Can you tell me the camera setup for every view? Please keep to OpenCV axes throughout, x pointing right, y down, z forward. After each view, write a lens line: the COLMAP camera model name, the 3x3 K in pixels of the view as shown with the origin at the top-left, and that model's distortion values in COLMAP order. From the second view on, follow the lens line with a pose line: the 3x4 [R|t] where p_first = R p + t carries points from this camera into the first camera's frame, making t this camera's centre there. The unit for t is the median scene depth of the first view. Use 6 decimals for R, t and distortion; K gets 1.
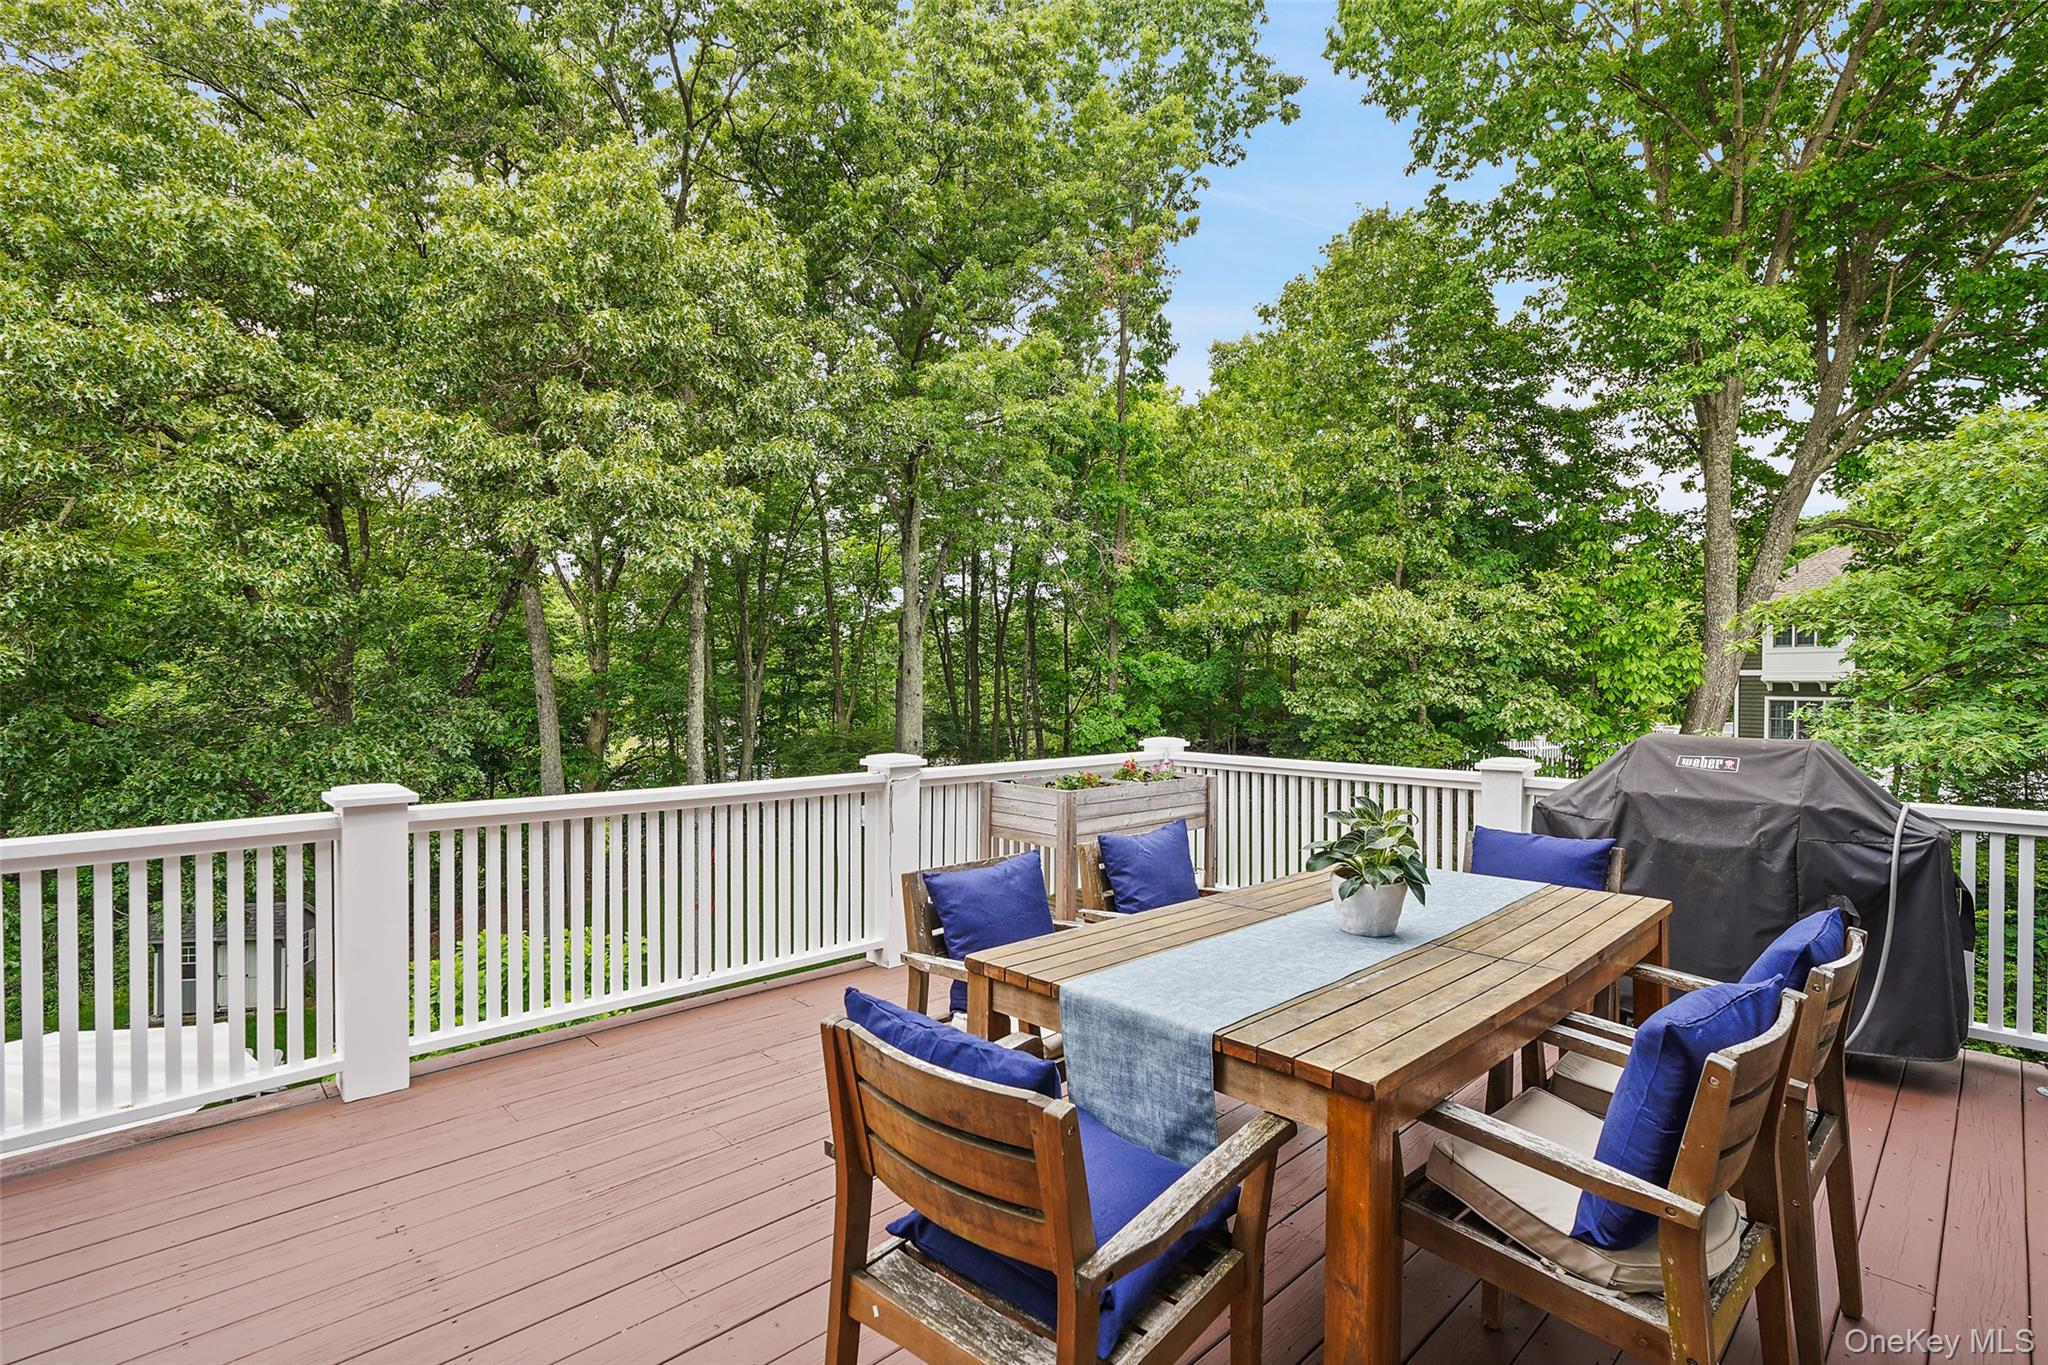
lens RADIAL K [[922.9, 0, 1024.0], [0, 922.9, 682.5], [0, 0, 1]] dist [-0.000794, 0.000012]
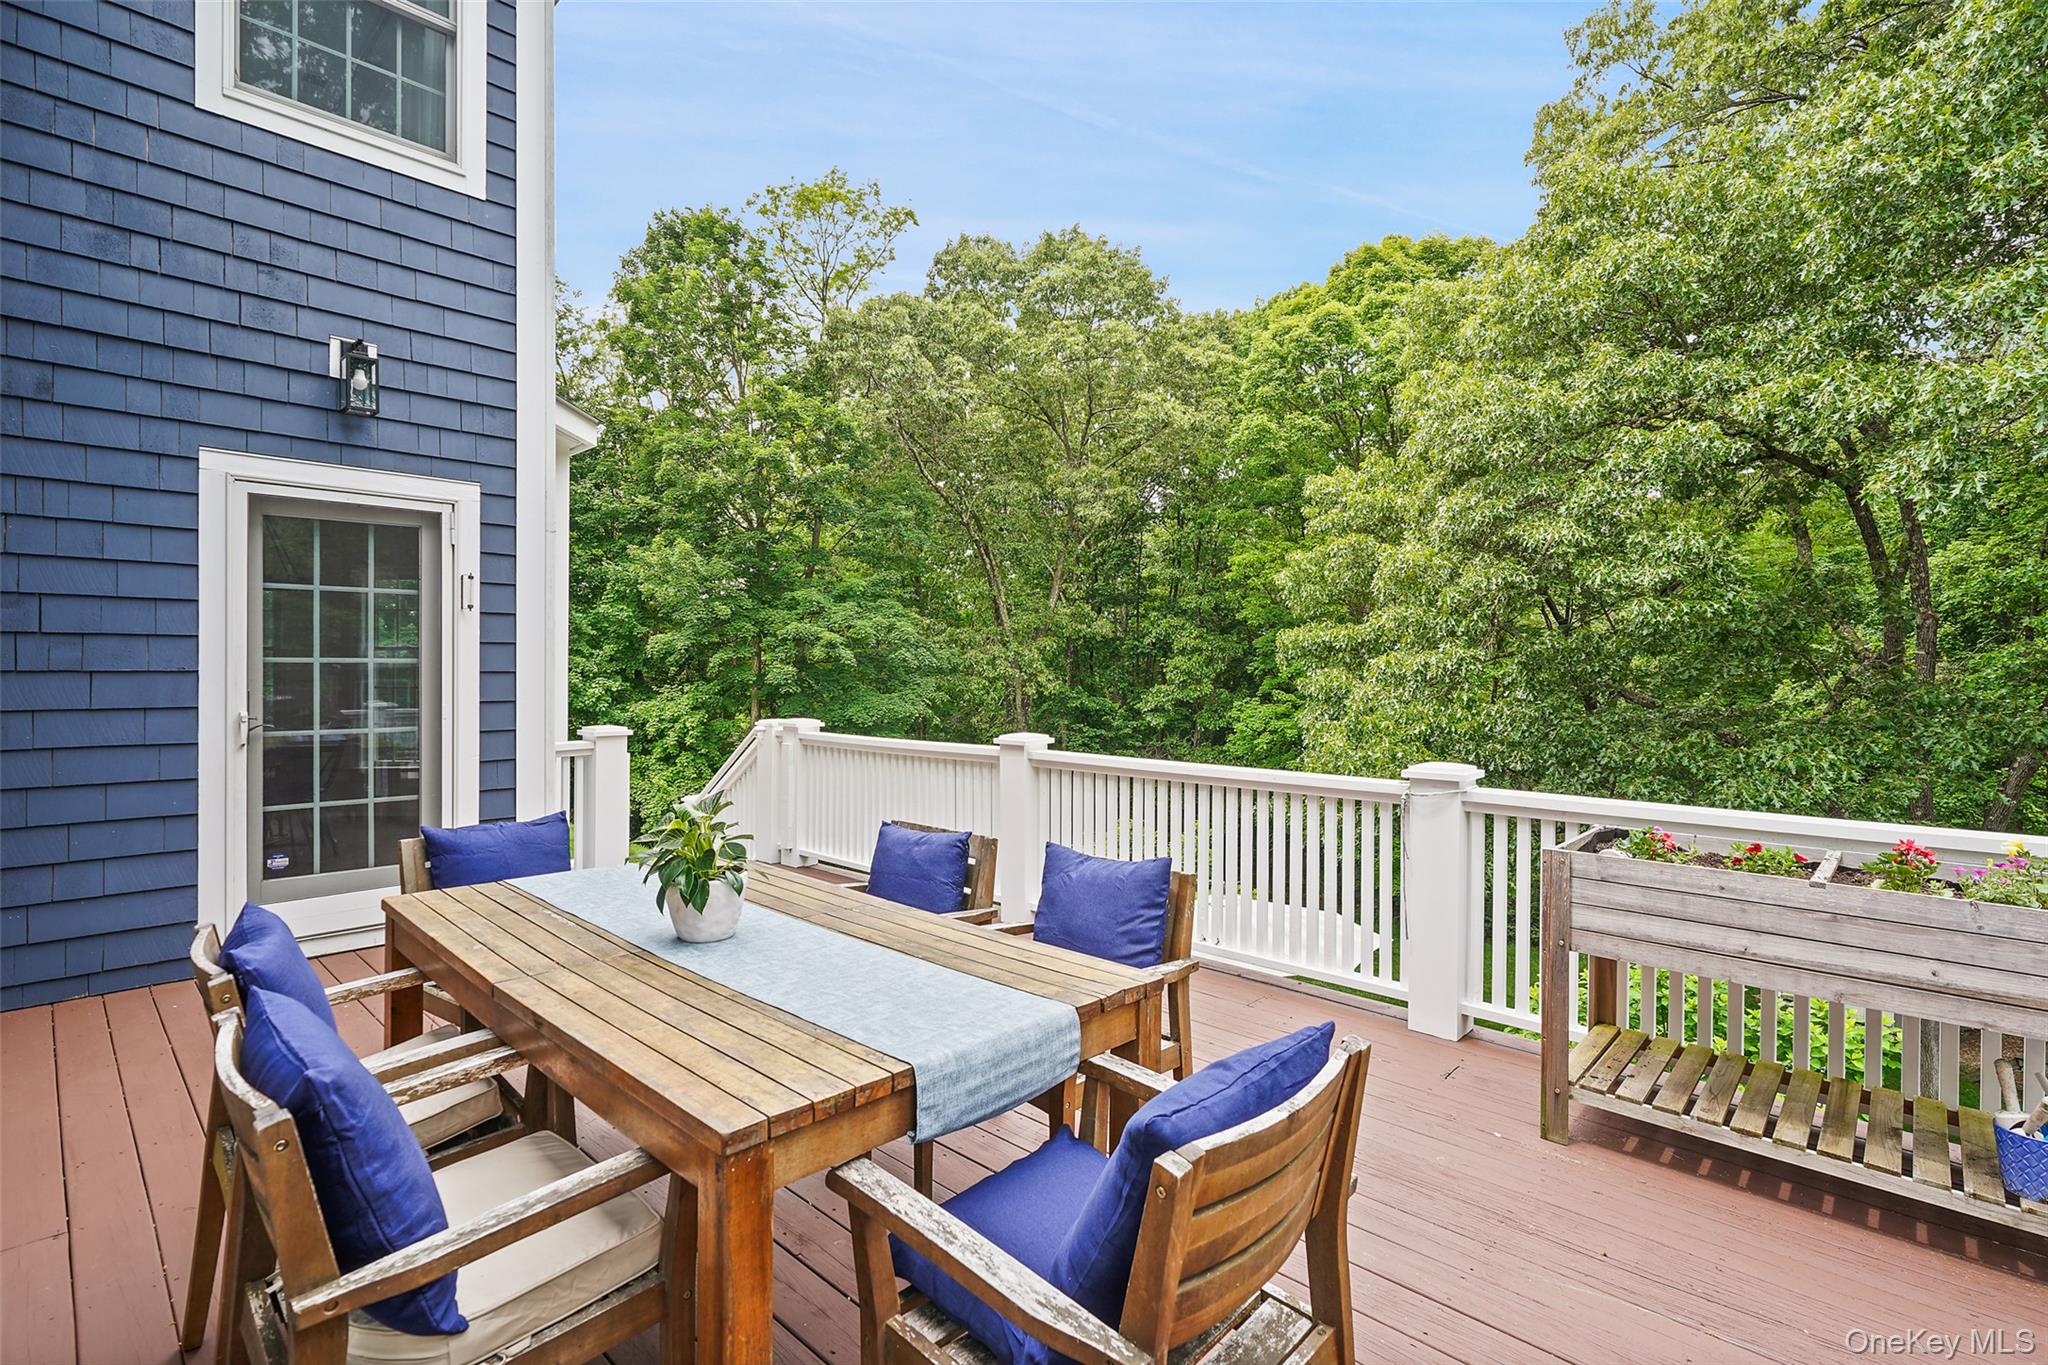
lens RADIAL K [[964.1, 0, 1024.0], [0, 964.1, 682.5], [0, 0, 1]] dist [-0.038123, -0.000006]
pose [[0.069458, 0.007955, -0.997553, 0.584399], [-0.004938, 0.999959, 0.007631, 0.006832], [0.997573, 0.004396, 0.069494, 0.551619]]
